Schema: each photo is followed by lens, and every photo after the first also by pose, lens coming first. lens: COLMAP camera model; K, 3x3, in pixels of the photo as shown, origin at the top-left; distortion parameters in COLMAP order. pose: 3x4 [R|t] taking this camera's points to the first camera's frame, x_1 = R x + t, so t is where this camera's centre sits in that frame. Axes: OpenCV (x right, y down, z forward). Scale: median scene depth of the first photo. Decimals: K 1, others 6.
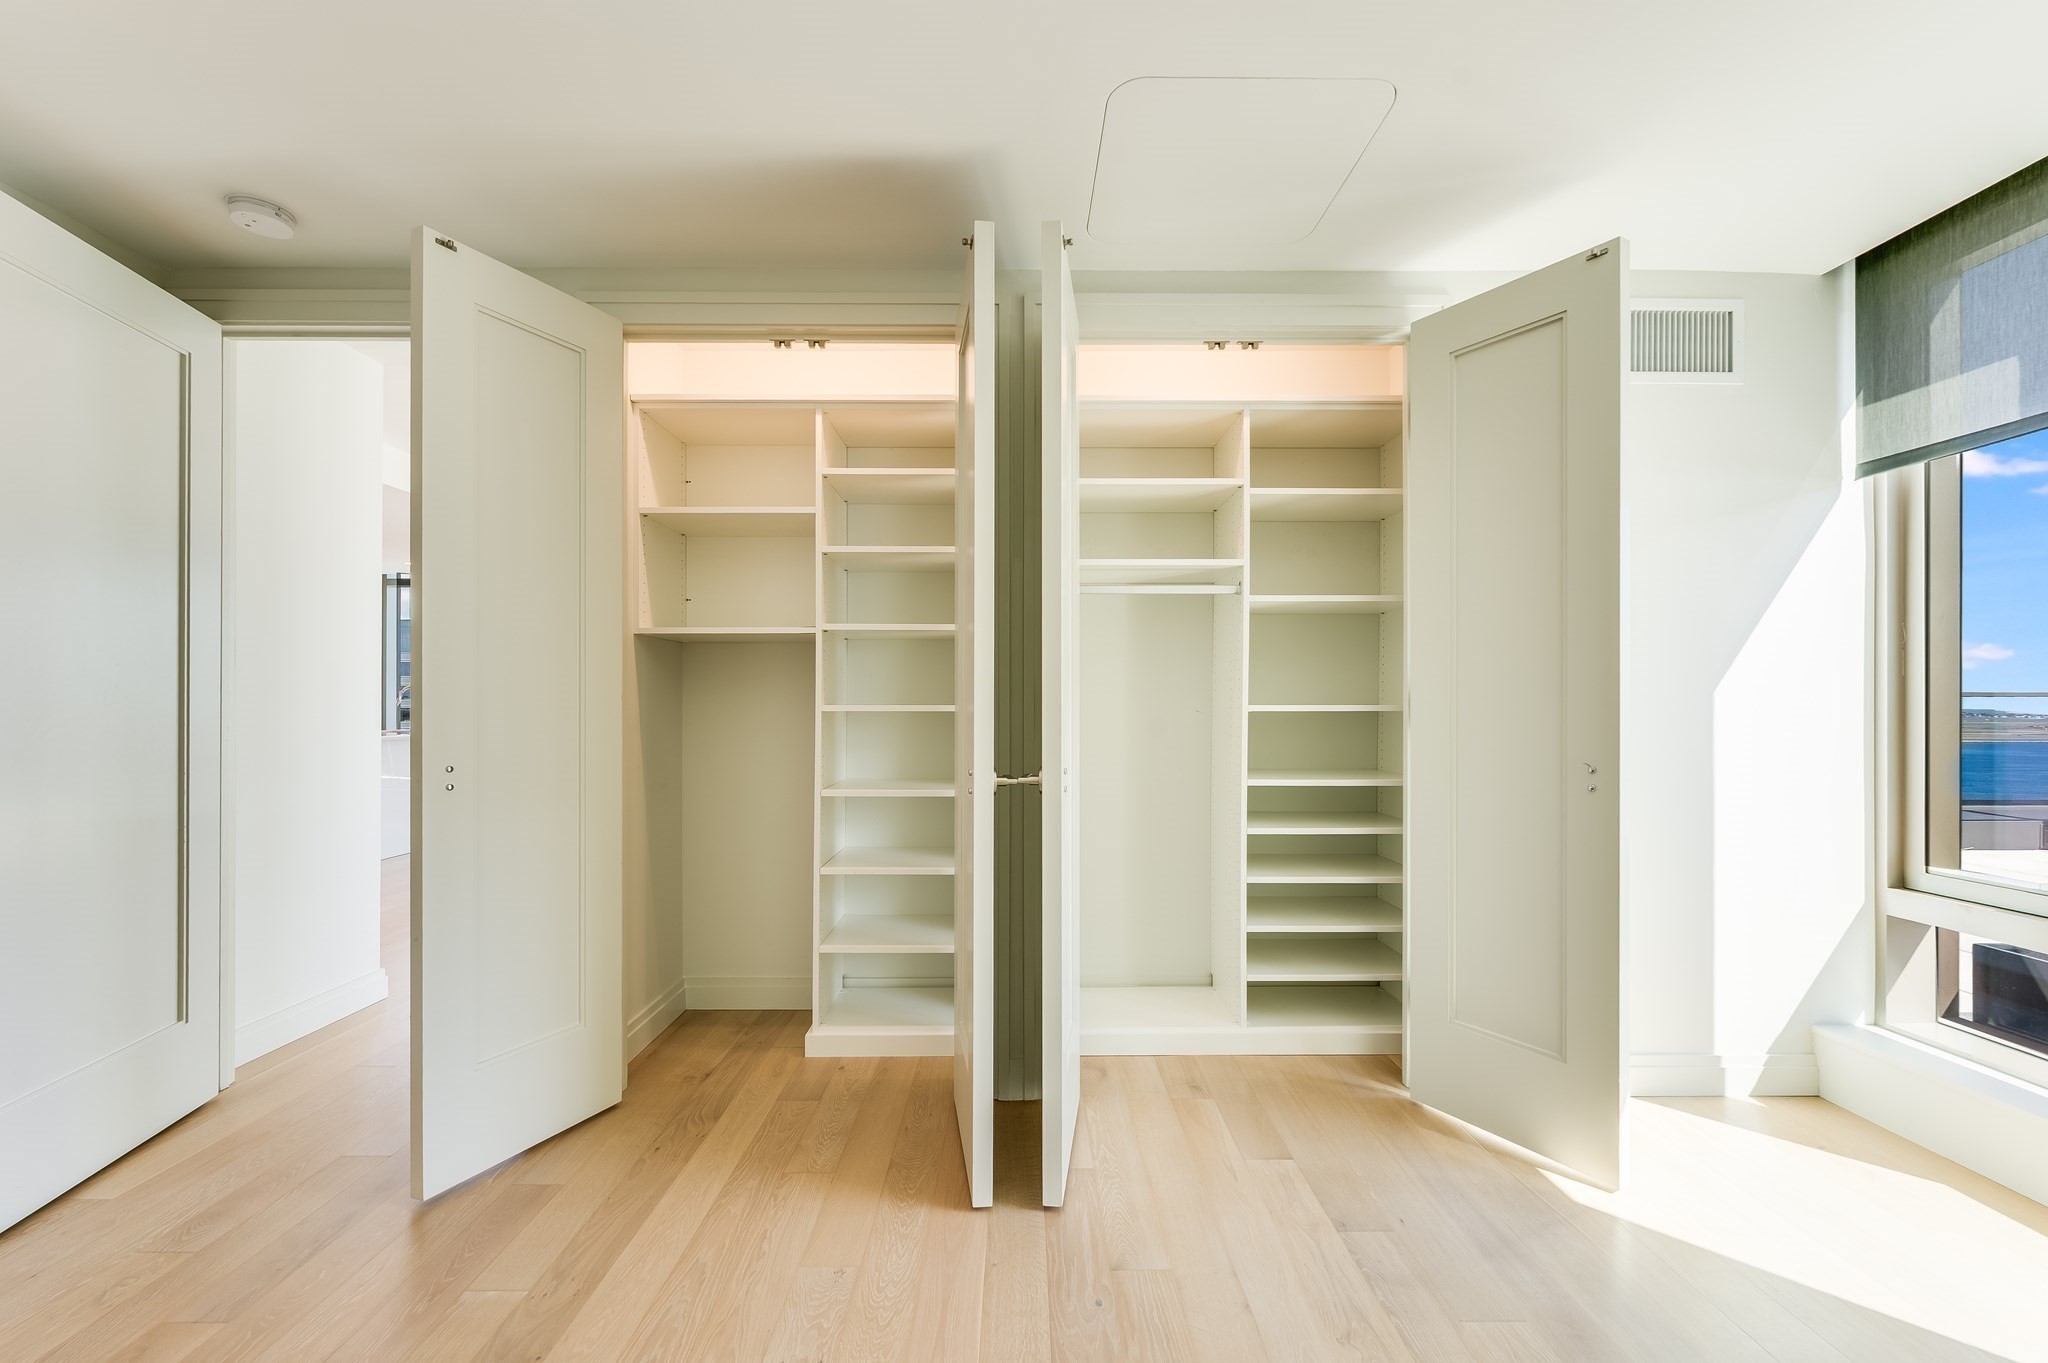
lens RADIAL K [[822.0, 0, 1019.3], [0, 822.0, 688.3], [0, 0, 1]] dist [-0.009207, 0.003359]
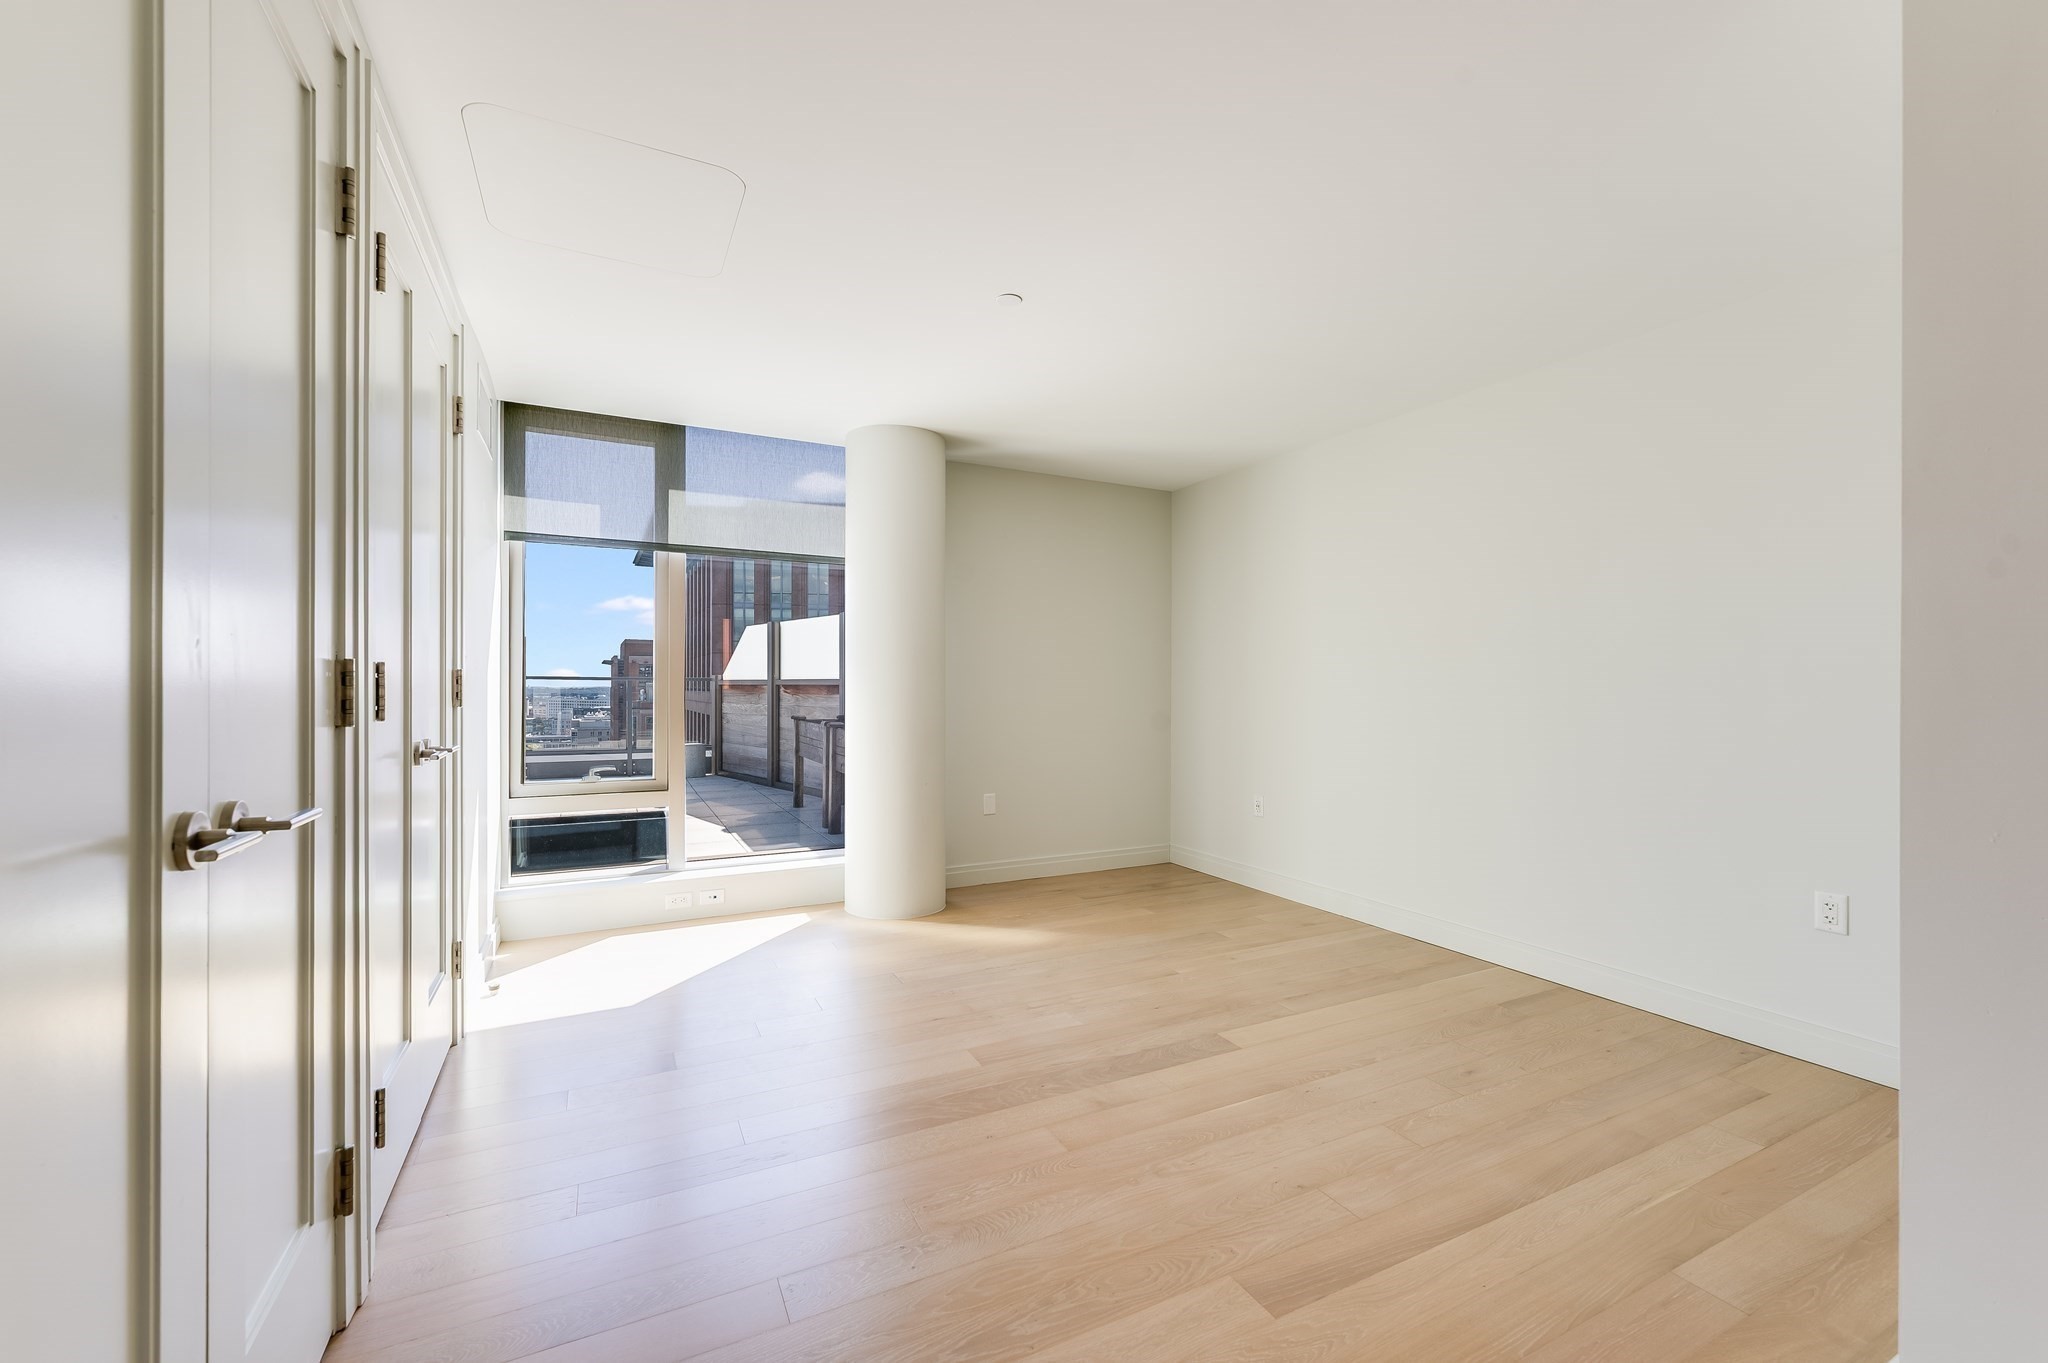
lens RADIAL K [[822.0, 0, 1029.1], [0, 822.0, 671.3], [0, 0, 1]] dist [-0.009207, 0.003359]
pose [[-0.458754, 0.015994, 0.888419, -0.843758], [-0.005751, 0.999764, -0.020968, 0.022079], [-0.888545, -0.014728, -0.458554, 0.839184]]
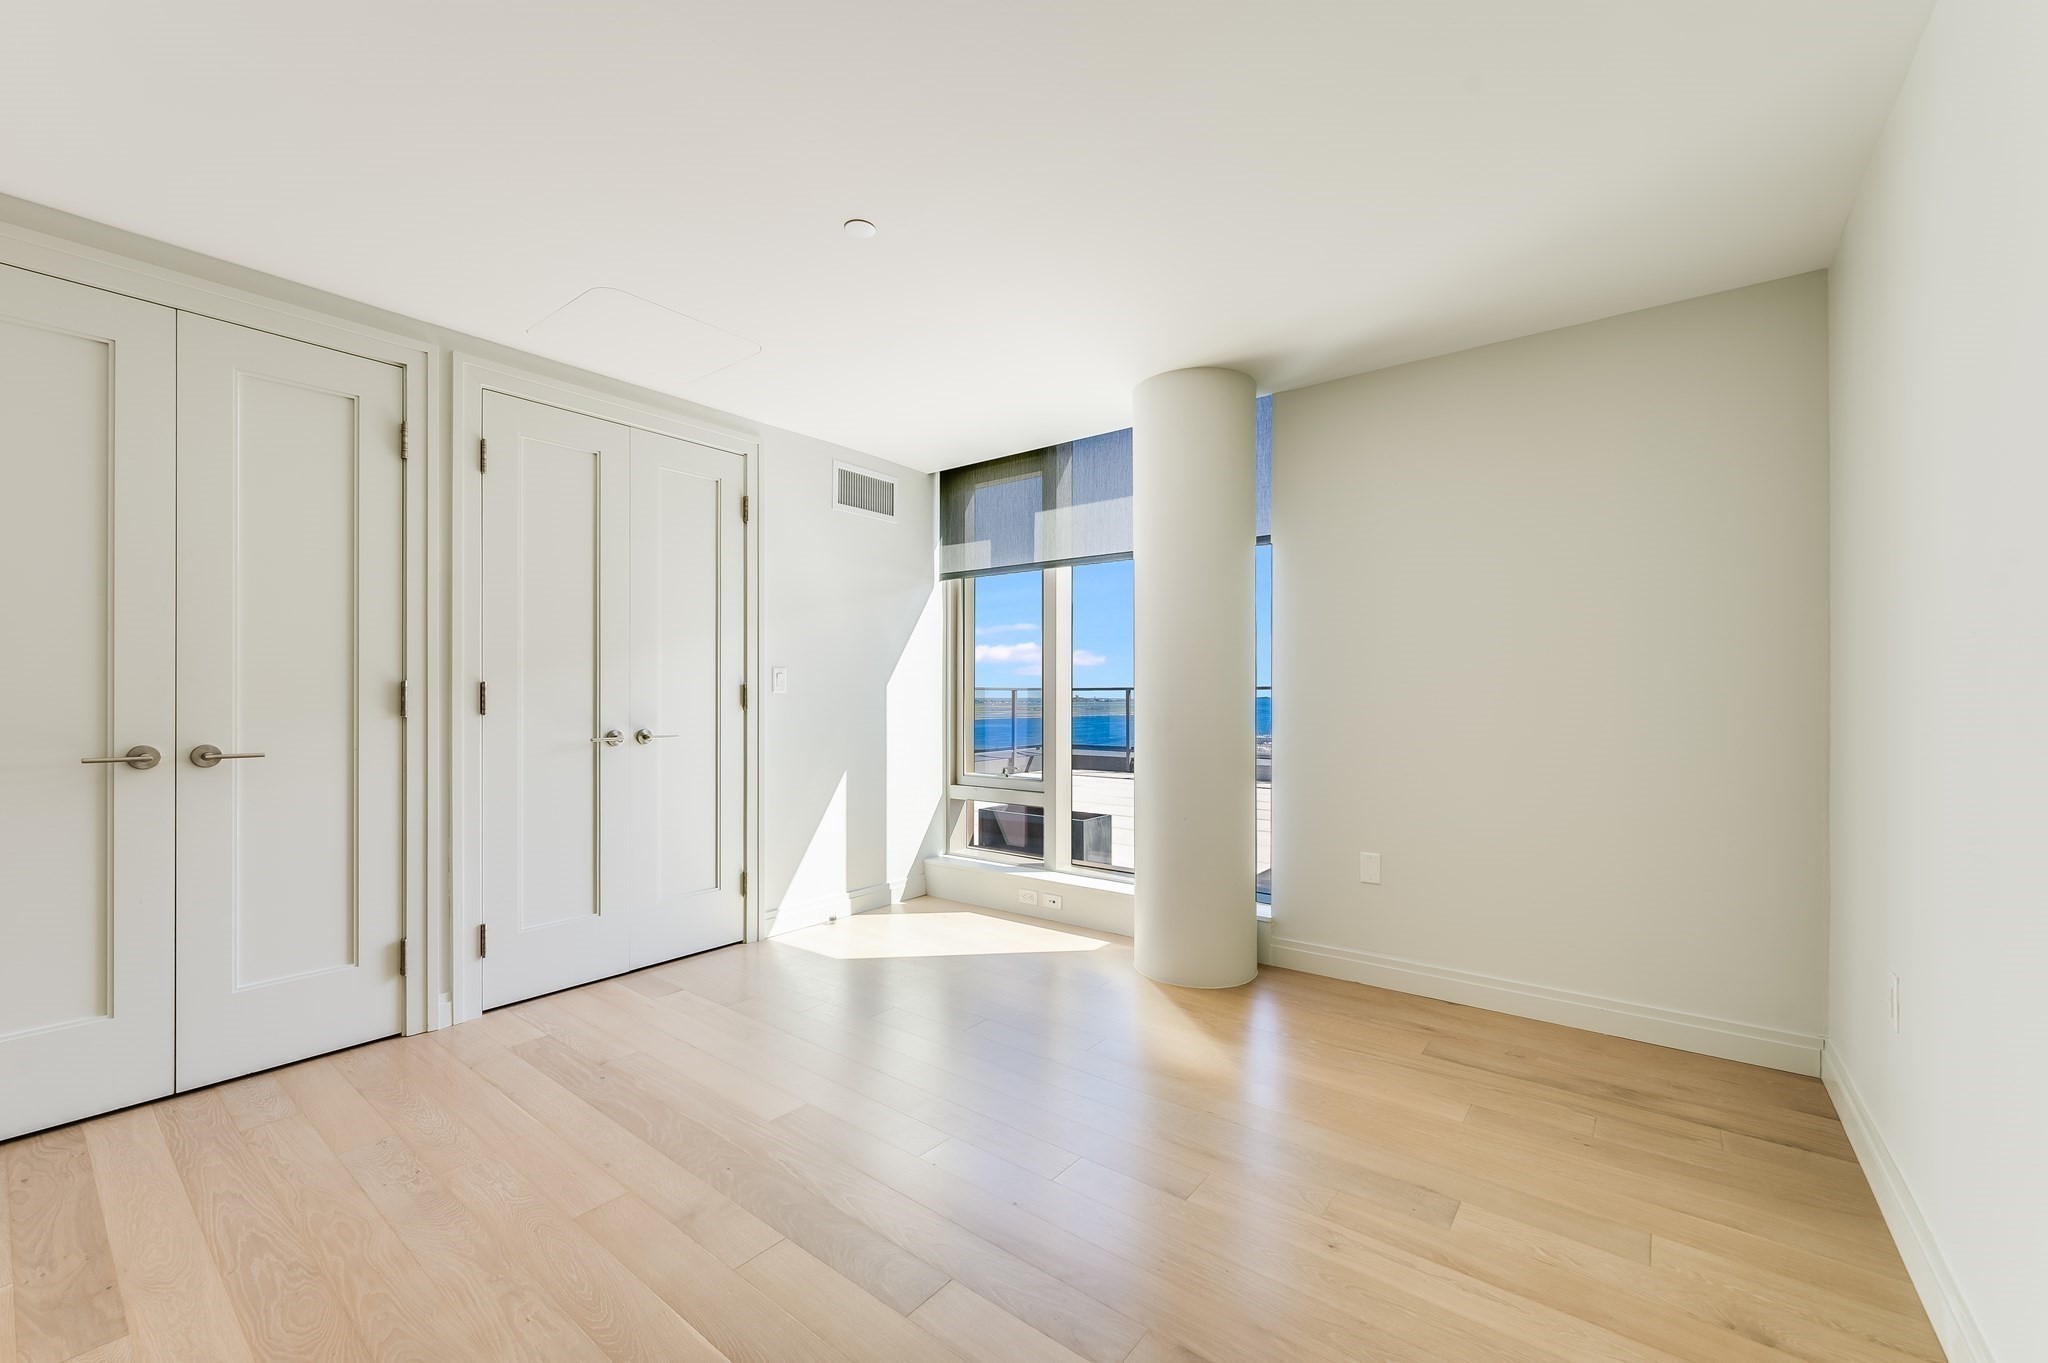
lens RADIAL K [[822.0, 0, 1024.3], [0, 822.0, 696.8], [0, 0, 1]] dist [-0.009207, 0.003359]
pose [[0.615753, -0.003749, 0.787931, -0.432837], [-0.001221, 0.999983, 0.005712, 0.012514], [-0.787939, -0.004479, 0.615738, -0.400906]]
